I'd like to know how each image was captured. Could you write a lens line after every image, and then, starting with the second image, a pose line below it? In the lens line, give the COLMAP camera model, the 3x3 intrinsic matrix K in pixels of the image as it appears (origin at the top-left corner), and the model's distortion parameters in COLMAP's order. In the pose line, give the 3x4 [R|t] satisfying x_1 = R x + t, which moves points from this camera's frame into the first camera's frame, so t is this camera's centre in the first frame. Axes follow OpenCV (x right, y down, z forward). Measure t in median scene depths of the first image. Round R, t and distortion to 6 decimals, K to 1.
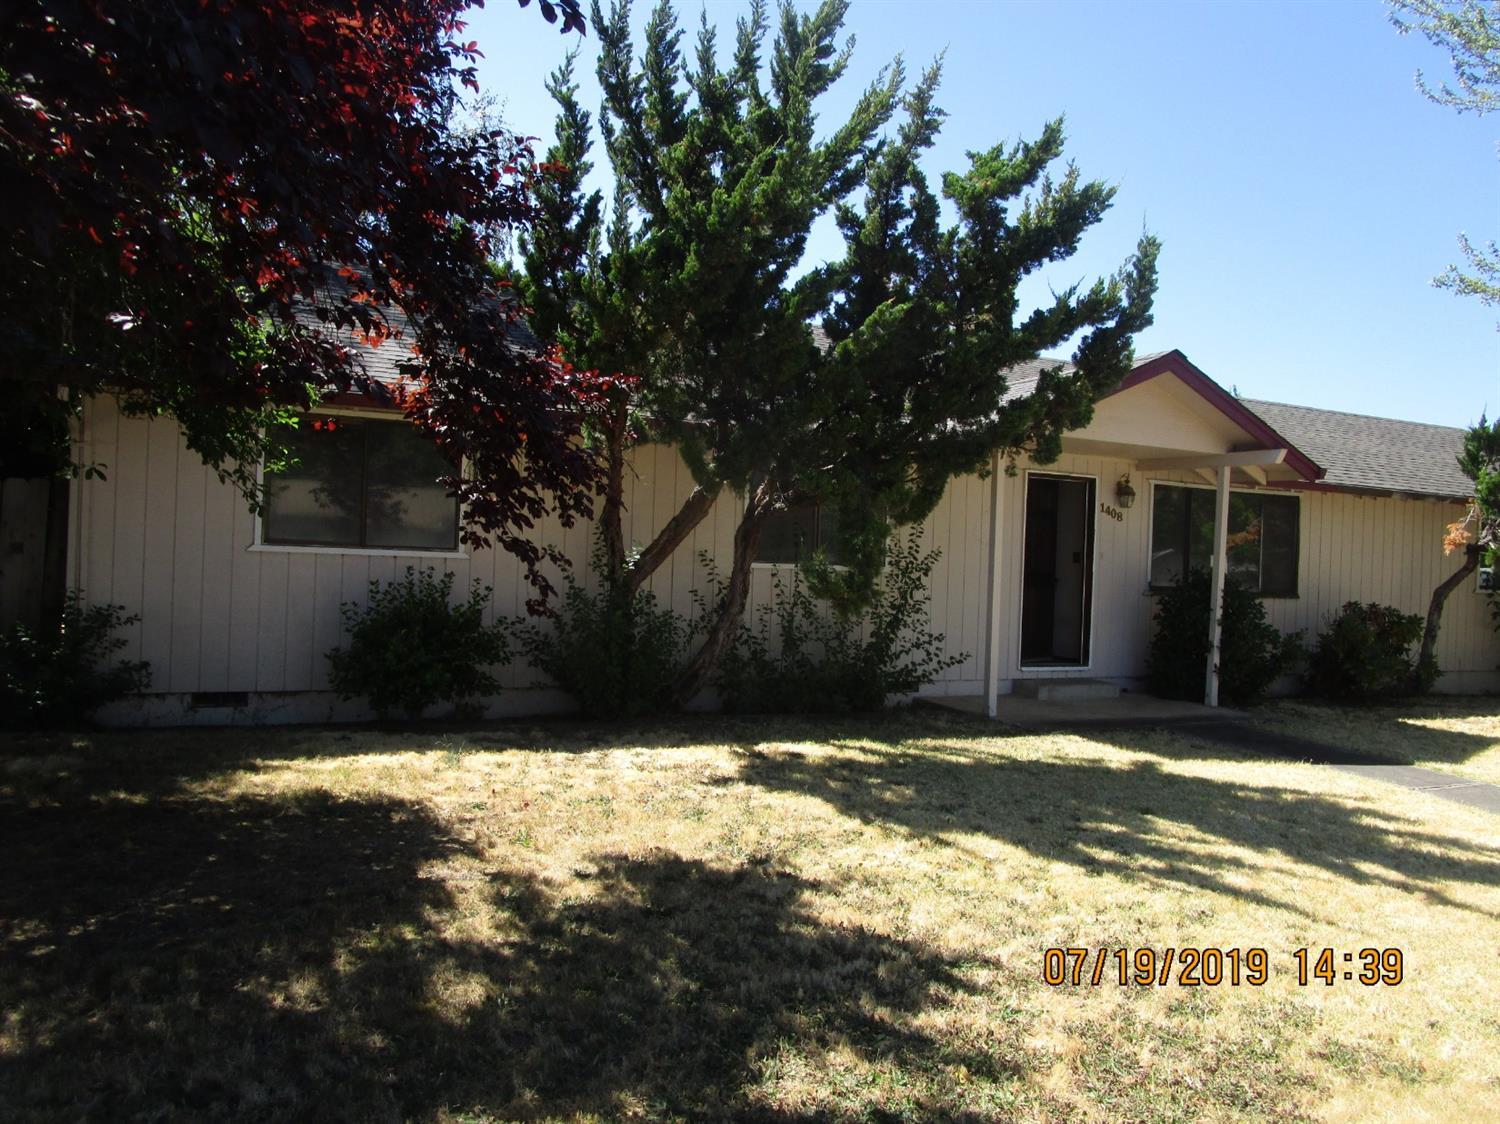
lens RADIAL K [[1057.2, 0, 750.0], [0, 1057.2, 562.0], [0, 0, 1]] dist [-0.043268, 0.001419]
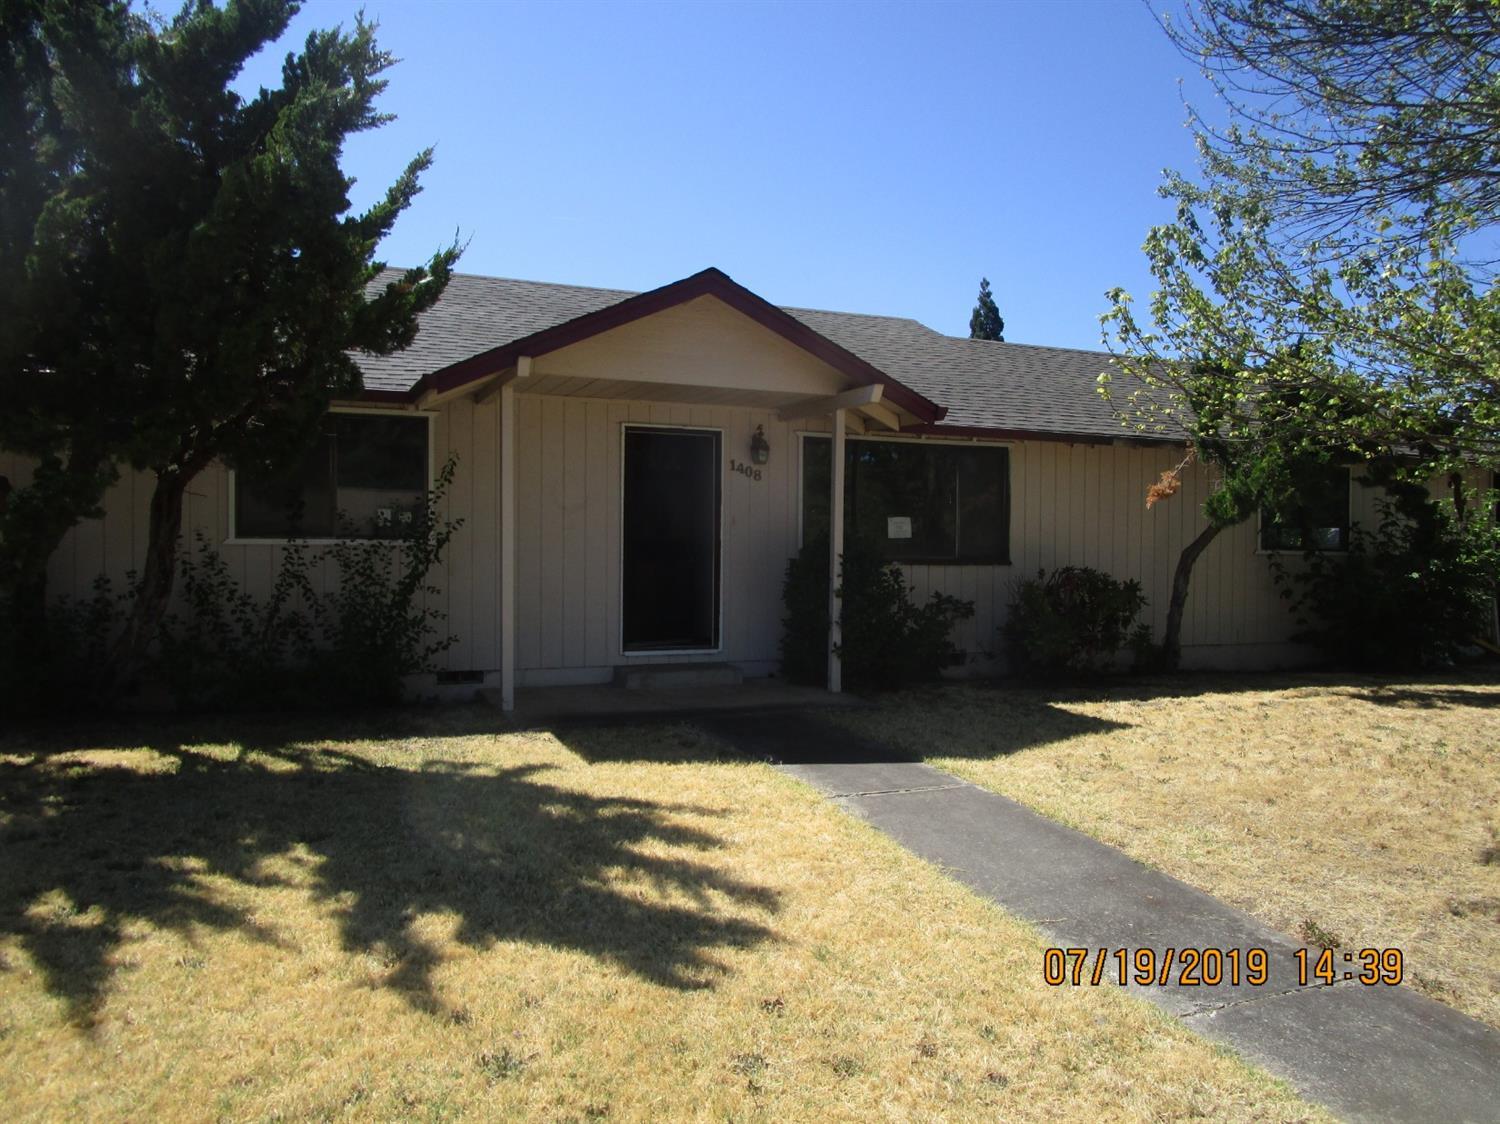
lens RADIAL K [[1057.2, 0, 750.0], [0, 1057.2, 562.0], [0, 0, 1]] dist [-0.043268, 0.001419]
pose [[0.999248, -0.027605, -0.027240, 0.391353], [0.027891, 0.999559, 0.010154, 0.020569], [0.026948, -0.010906, 0.999577, 0.139522]]
